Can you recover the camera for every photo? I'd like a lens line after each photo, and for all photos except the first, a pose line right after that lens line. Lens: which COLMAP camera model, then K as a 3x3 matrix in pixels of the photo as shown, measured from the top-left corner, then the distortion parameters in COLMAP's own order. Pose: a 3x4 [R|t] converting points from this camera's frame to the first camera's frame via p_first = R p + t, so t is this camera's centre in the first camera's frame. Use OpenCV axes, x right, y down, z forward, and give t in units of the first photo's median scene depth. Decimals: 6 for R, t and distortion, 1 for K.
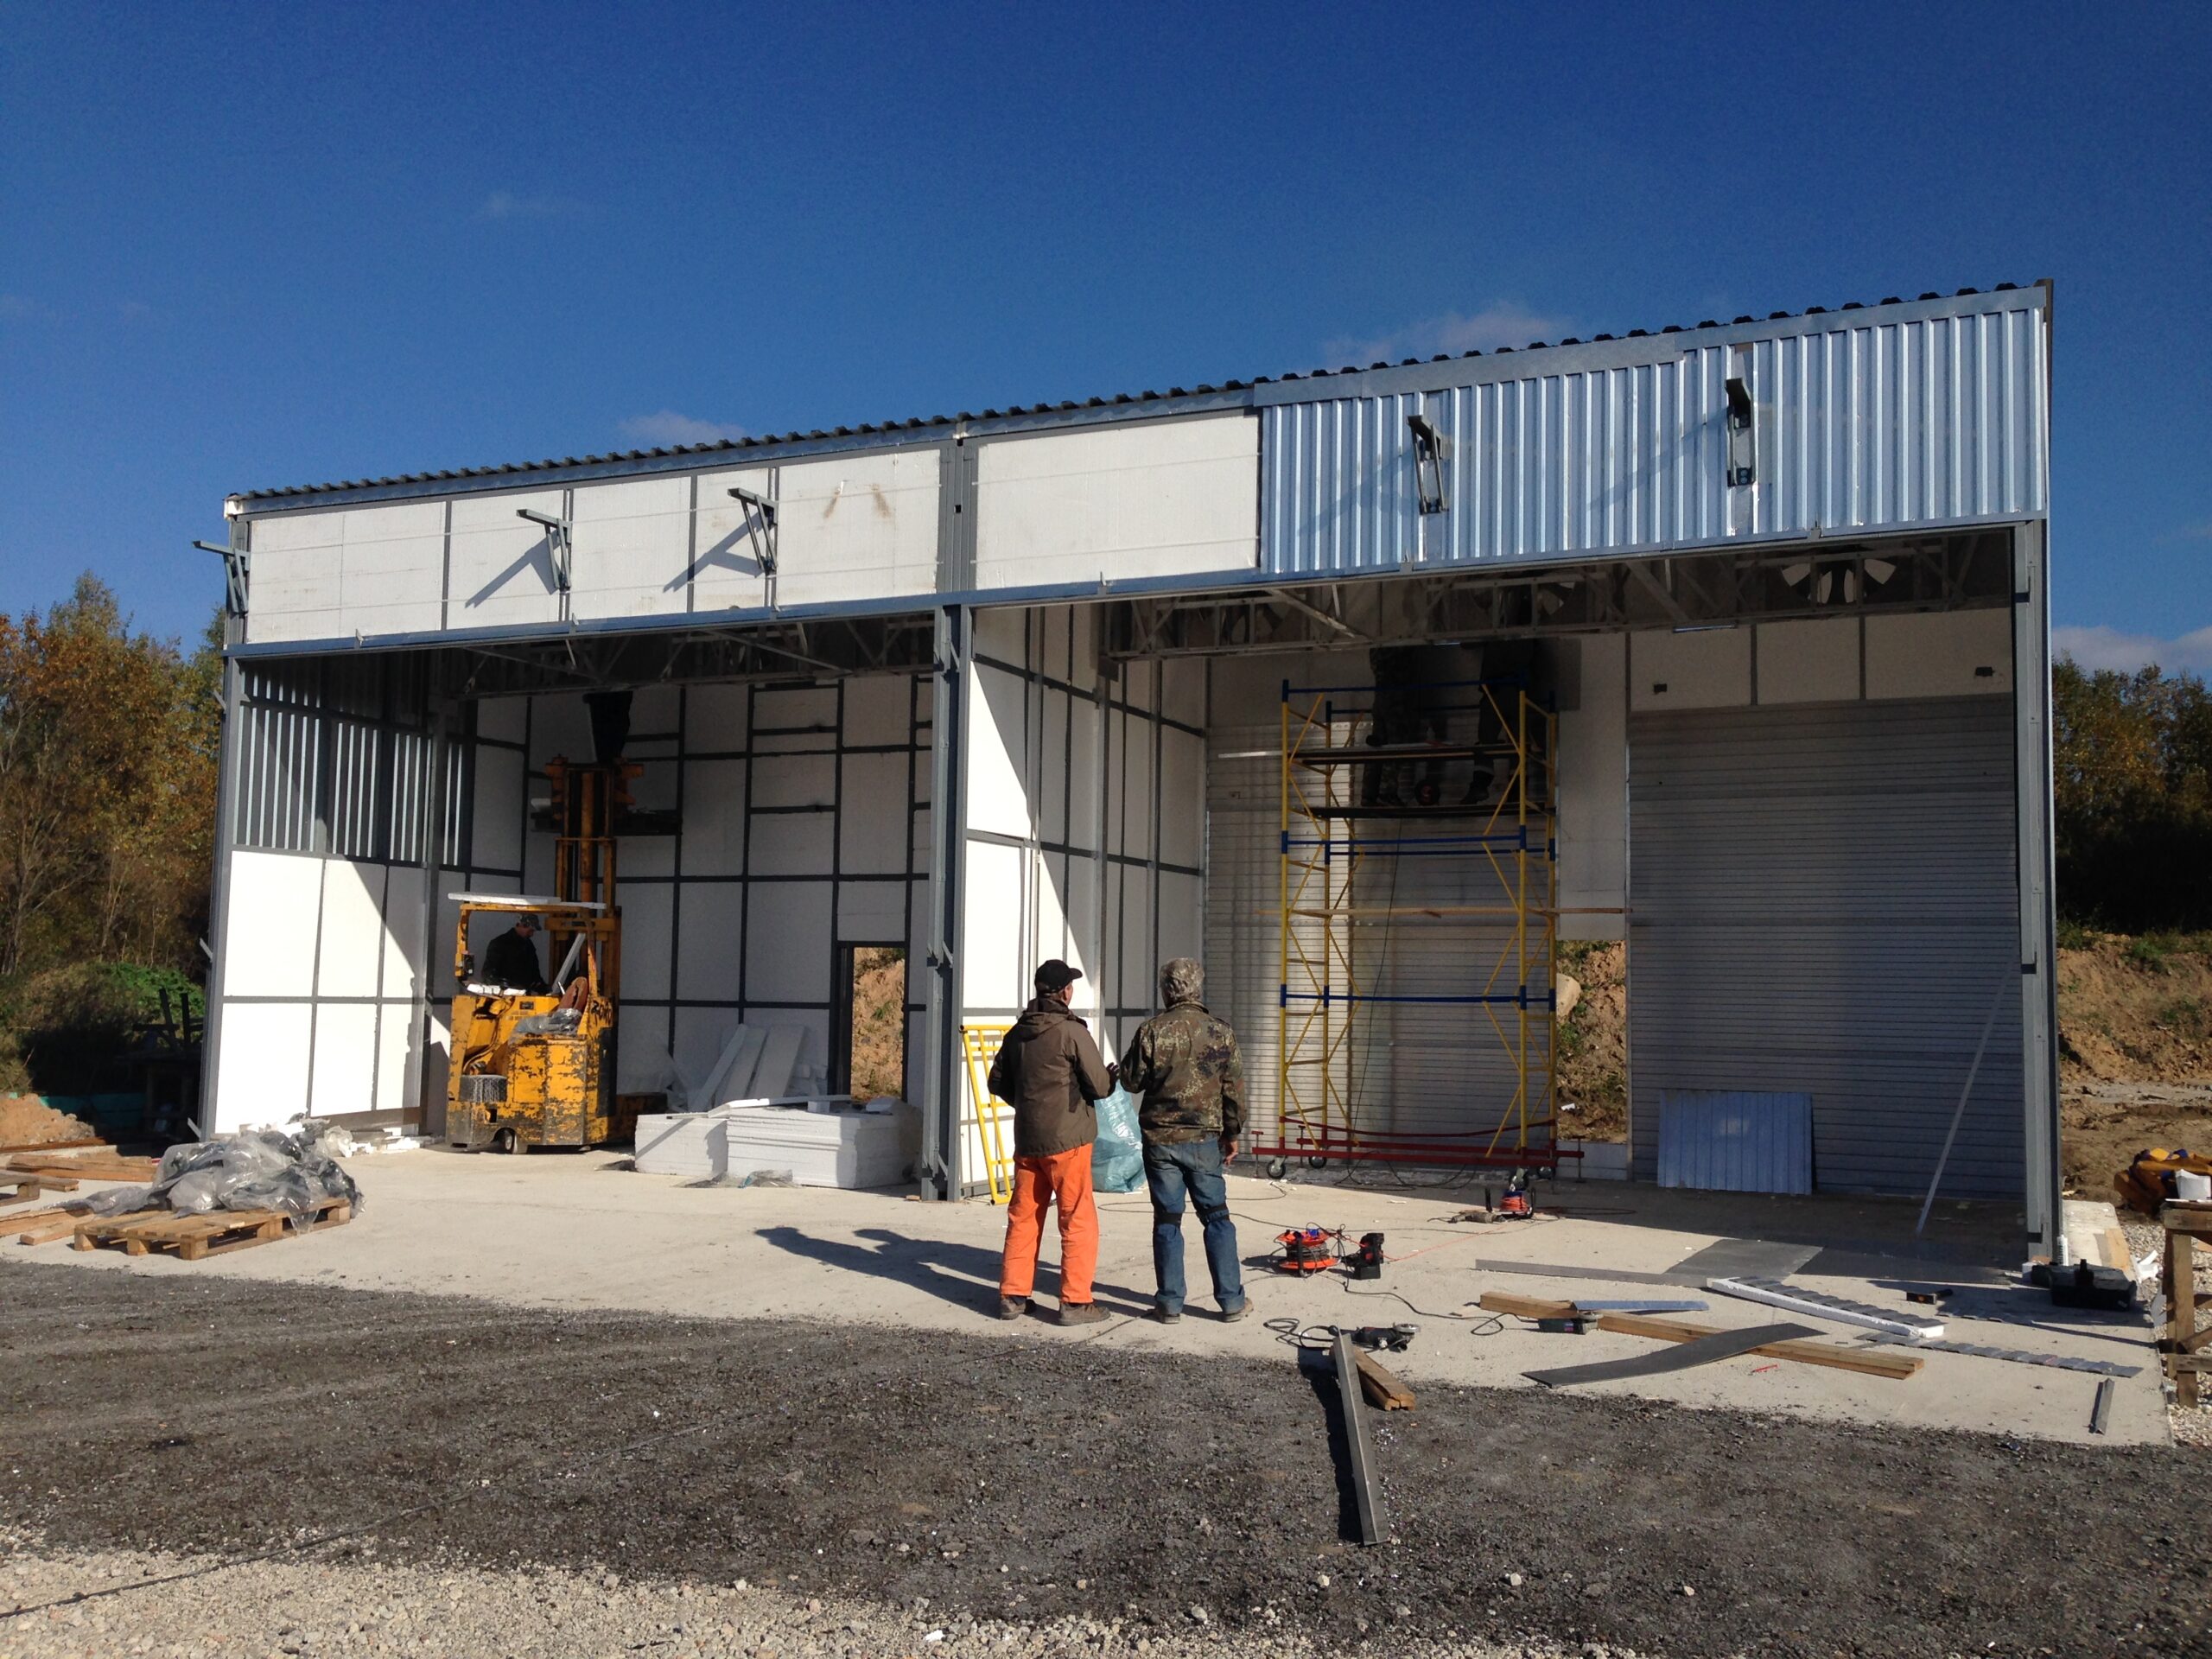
lens RADIAL K [[2026.9, 0, 1117.7], [0, 2026.9, 851.8], [0, 0, 1]] dist [0.128574, -0.203721]
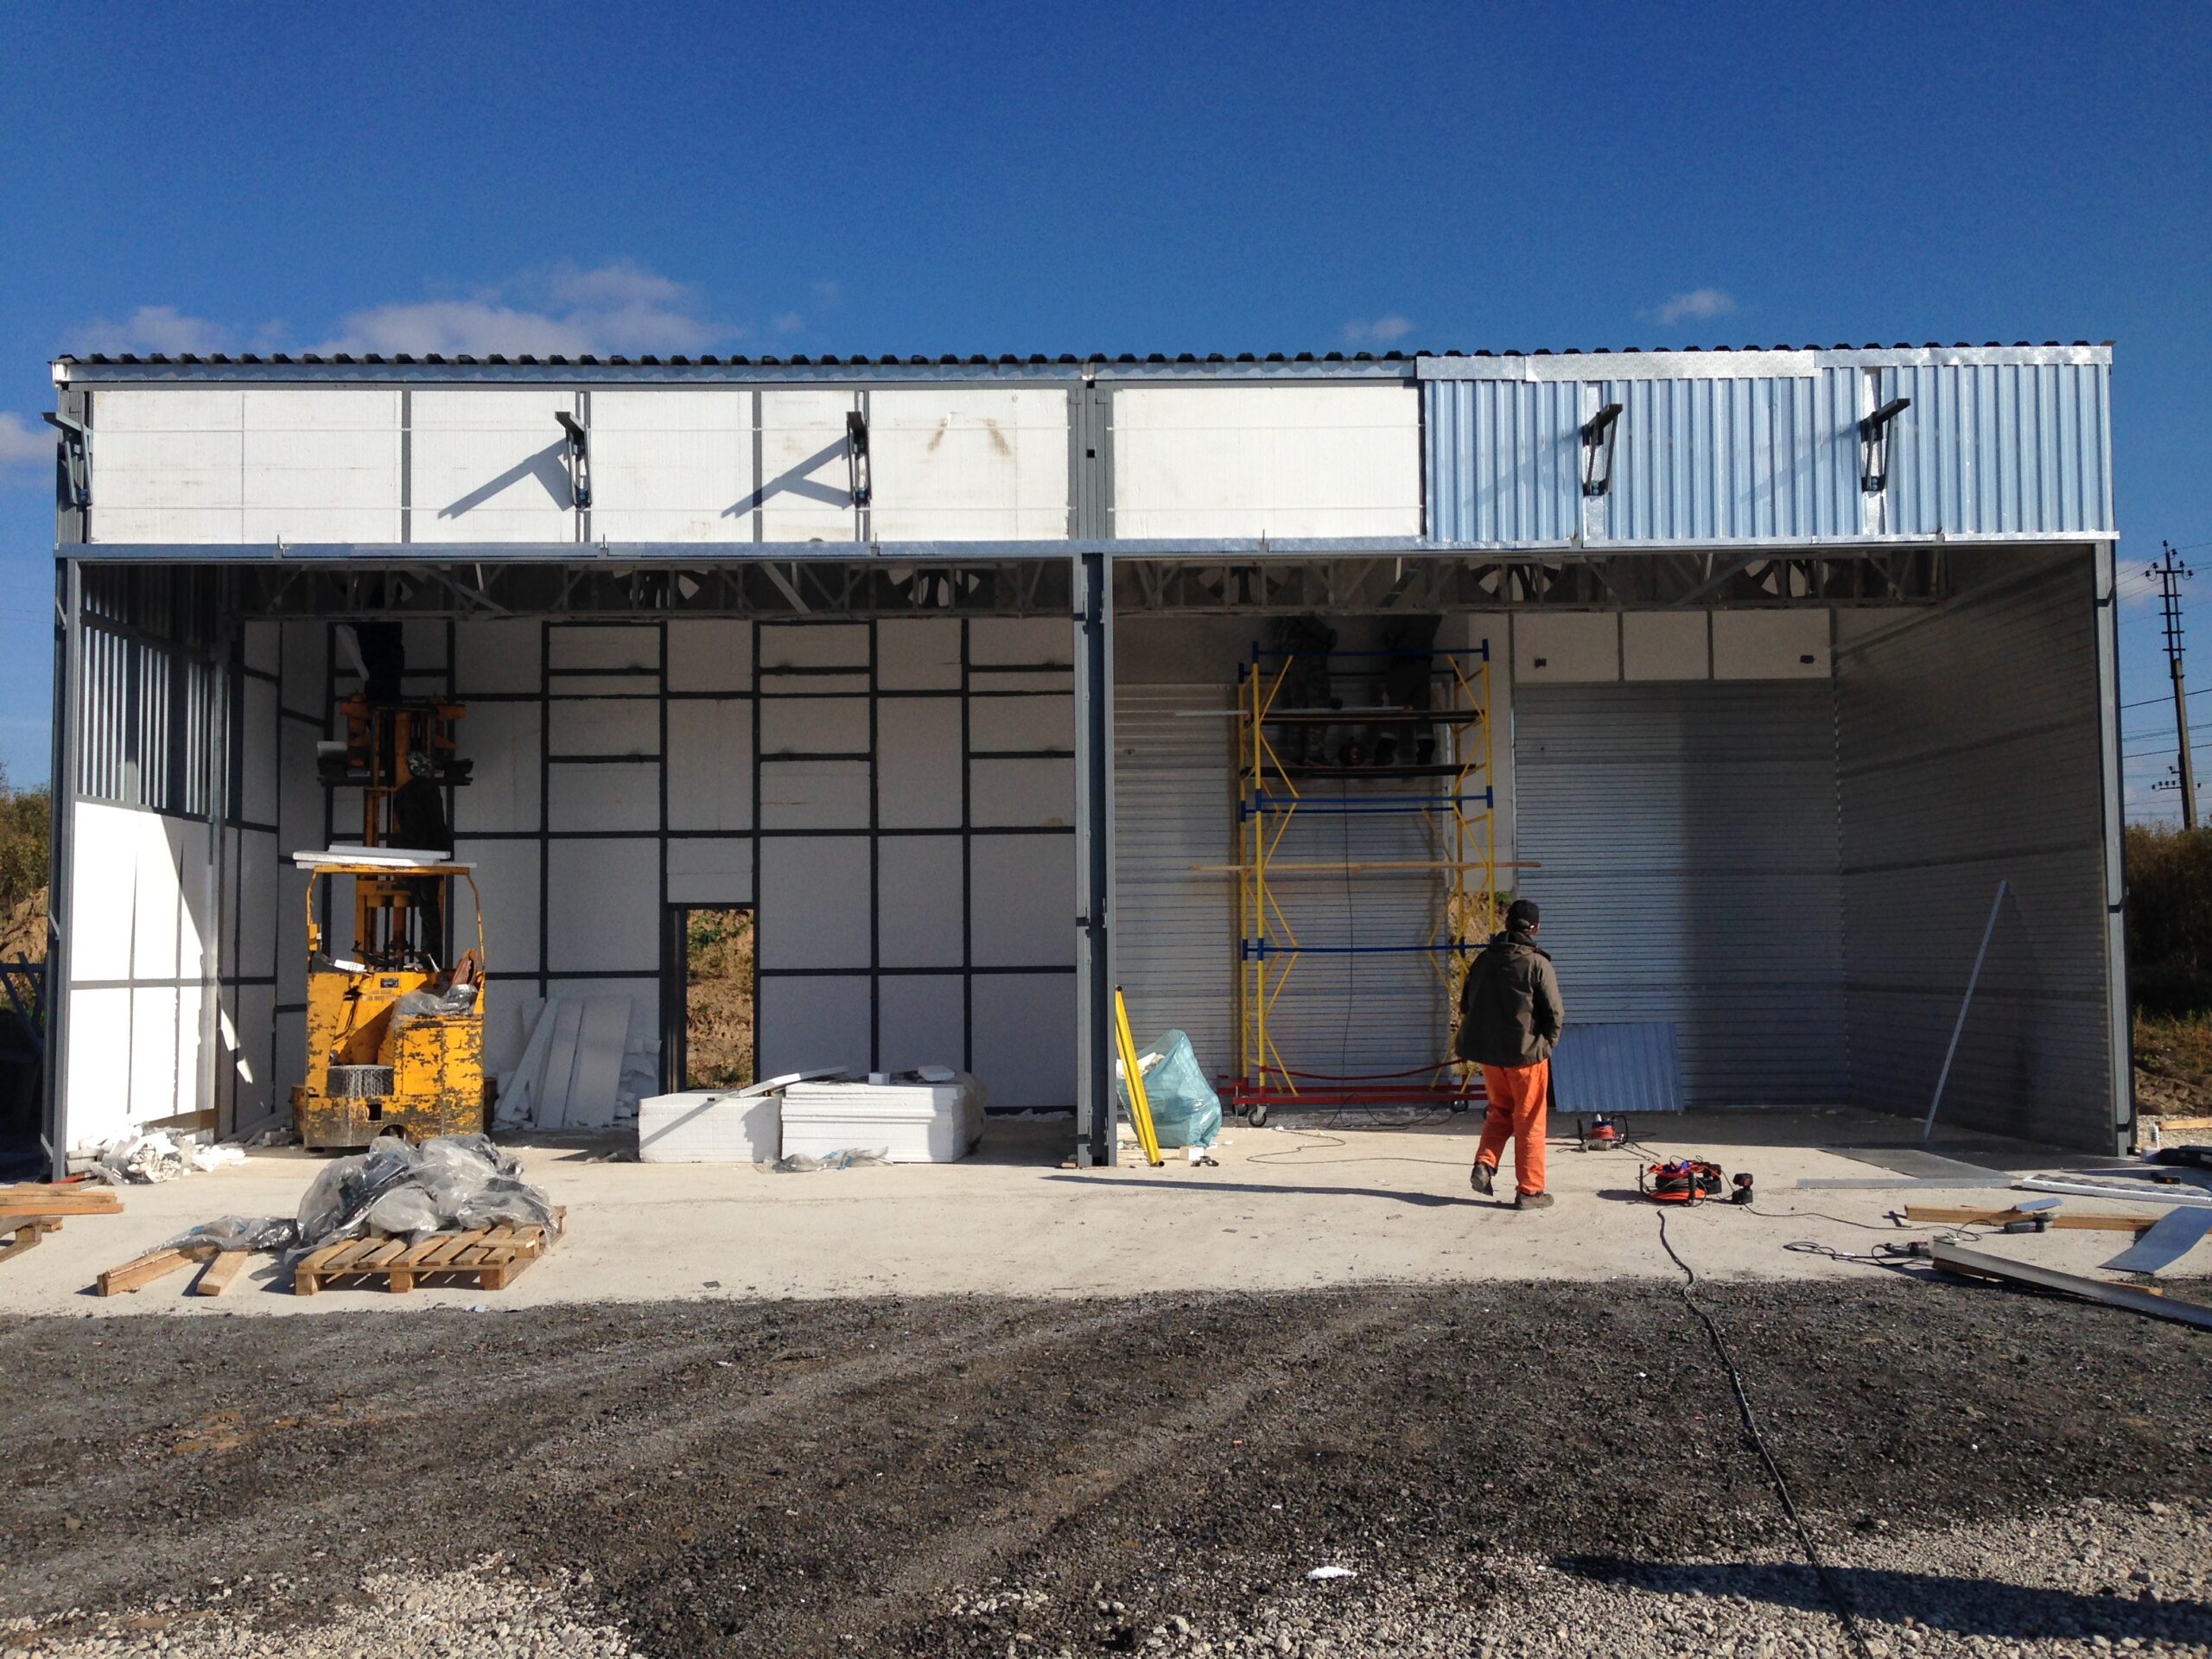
lens RADIAL K [[2026.9, 0, 1117.7], [0, 2026.9, 851.8], [0, 0, 1]] dist [0.128574, -0.203721]
pose [[0.906059, -0.003554, 0.423136, -0.421191], [-0.005544, 0.999779, 0.020268, 0.000949], [-0.423114, -0.020710, 0.905840, 0.100955]]
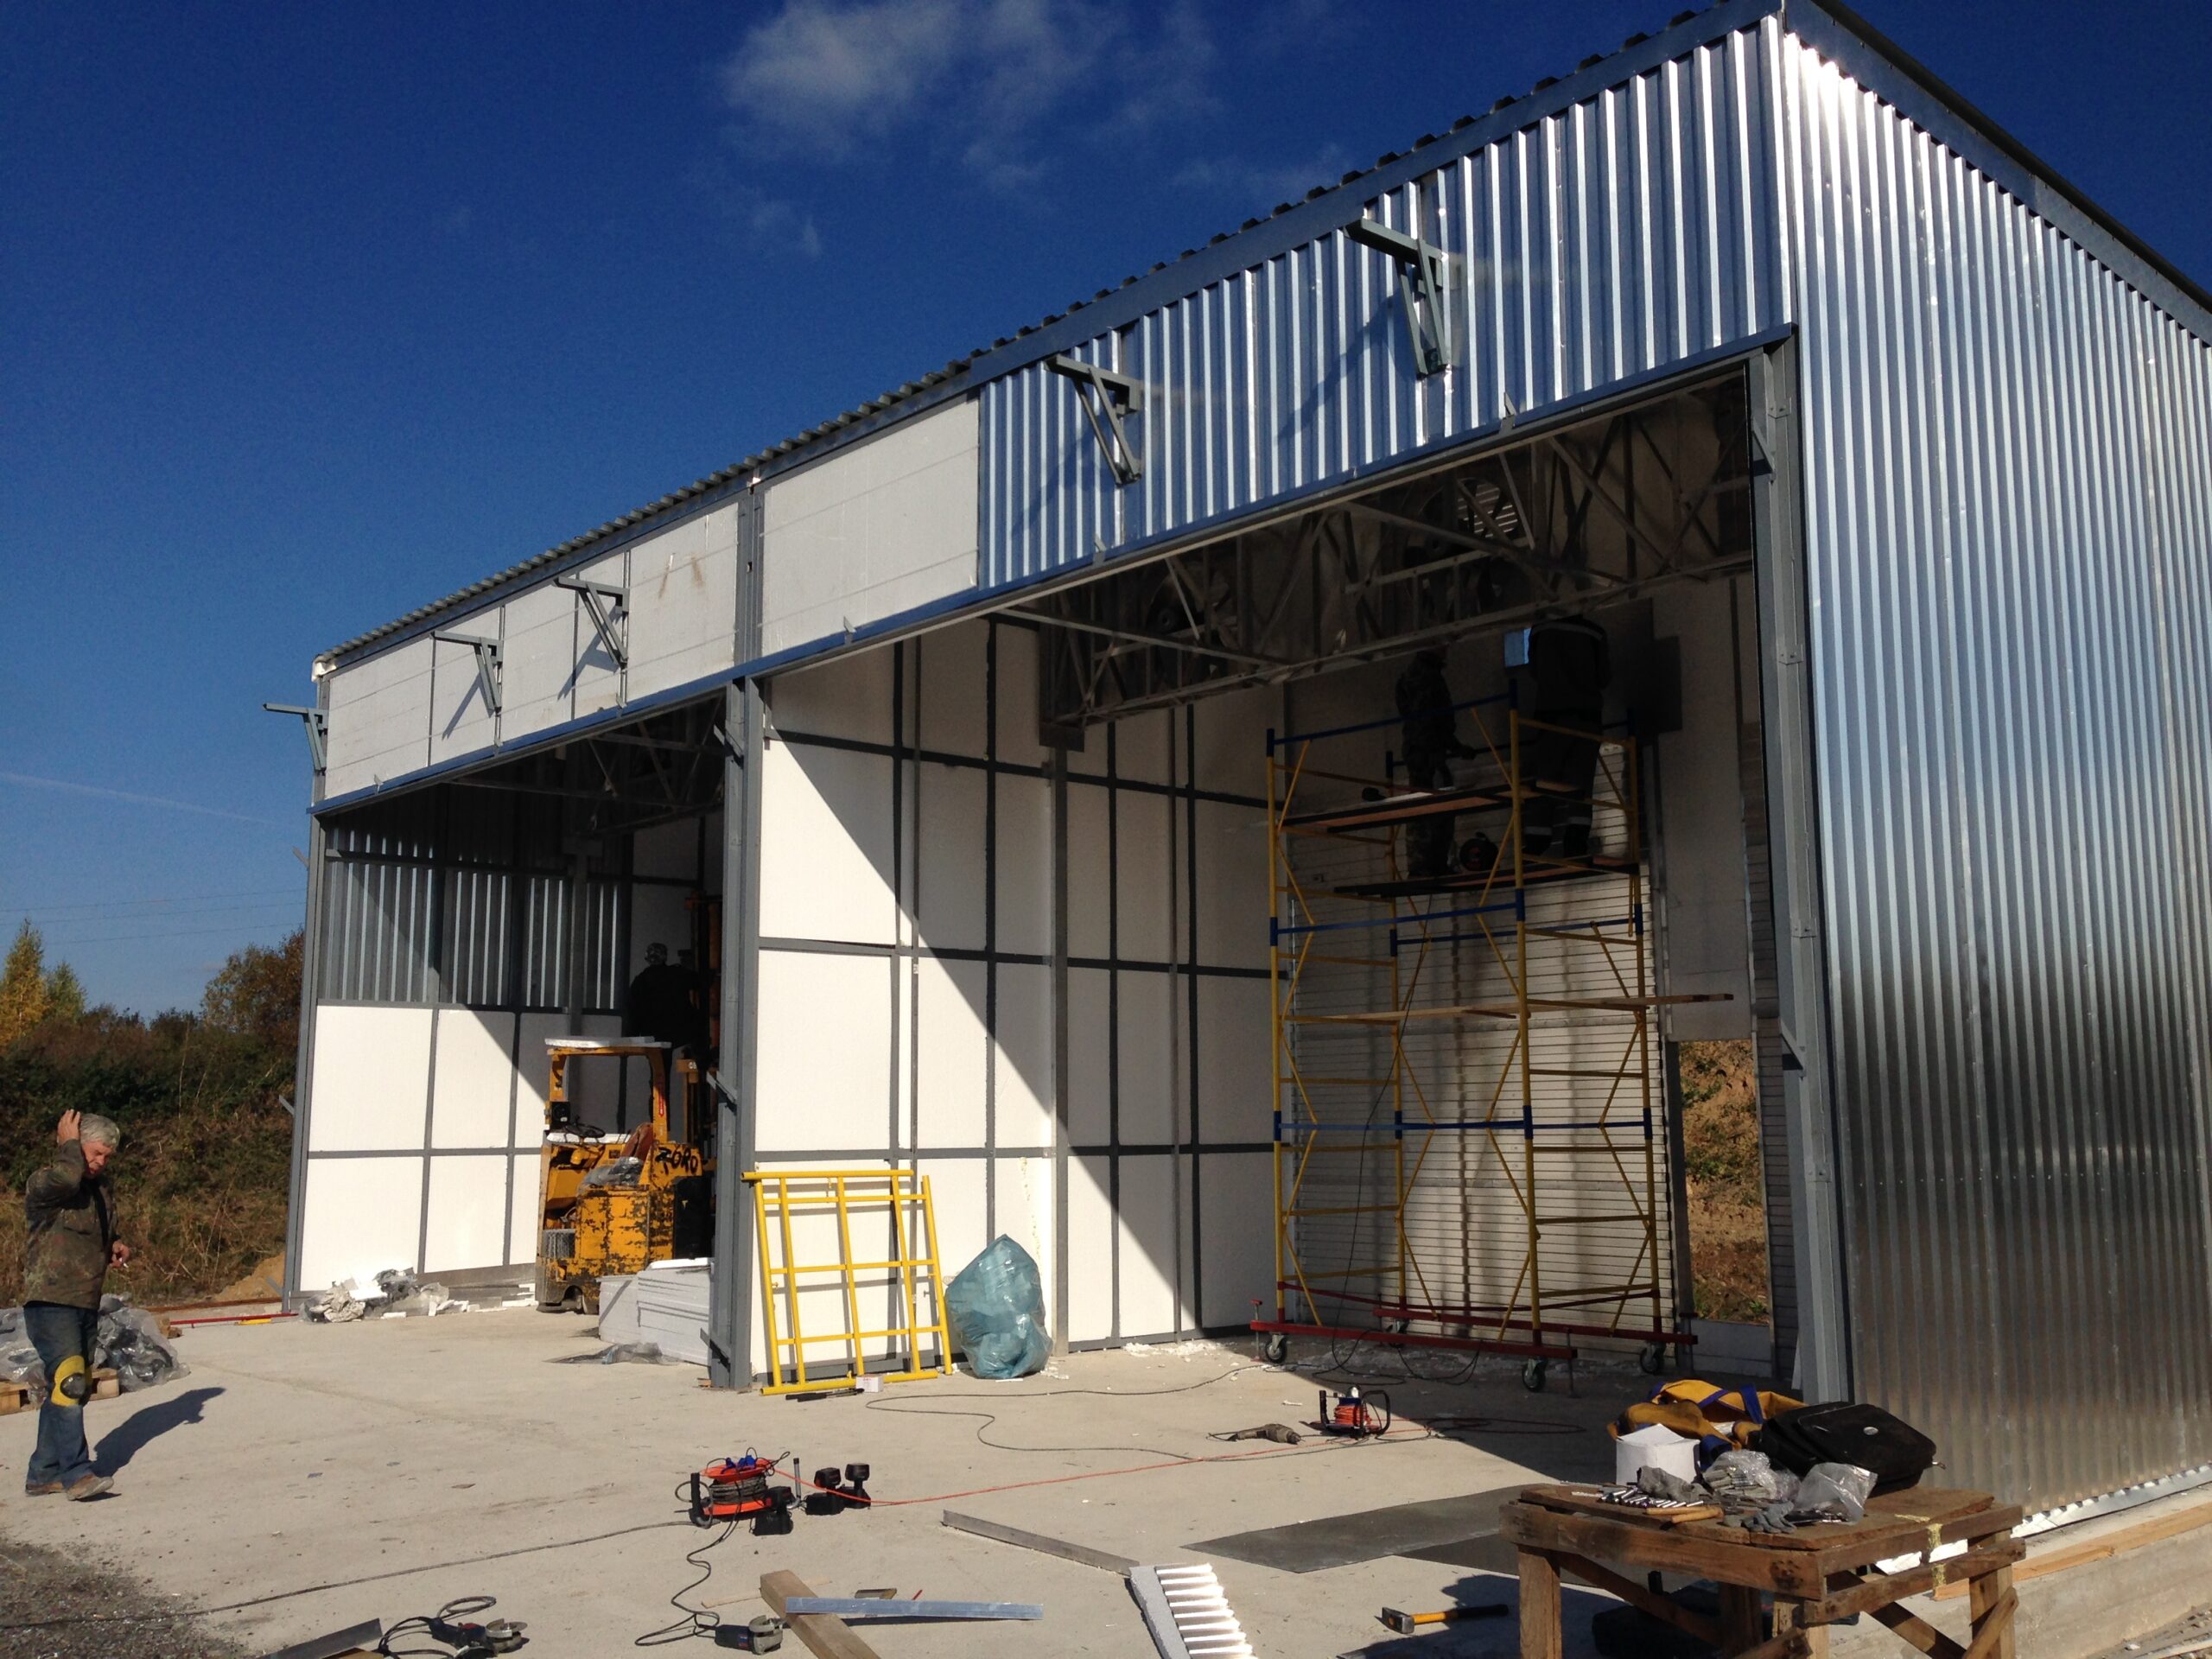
lens RADIAL K [[2026.9, 0, 1117.7], [0, 2026.9, 851.8], [0, 0, 1]] dist [0.128574, -0.203721]
pose [[0.911827, -0.076693, -0.403348, 0.353731], [0.050238, 0.995858, -0.075783, 0.021553], [0.407489, 0.048838, 0.911903, 0.251420]]
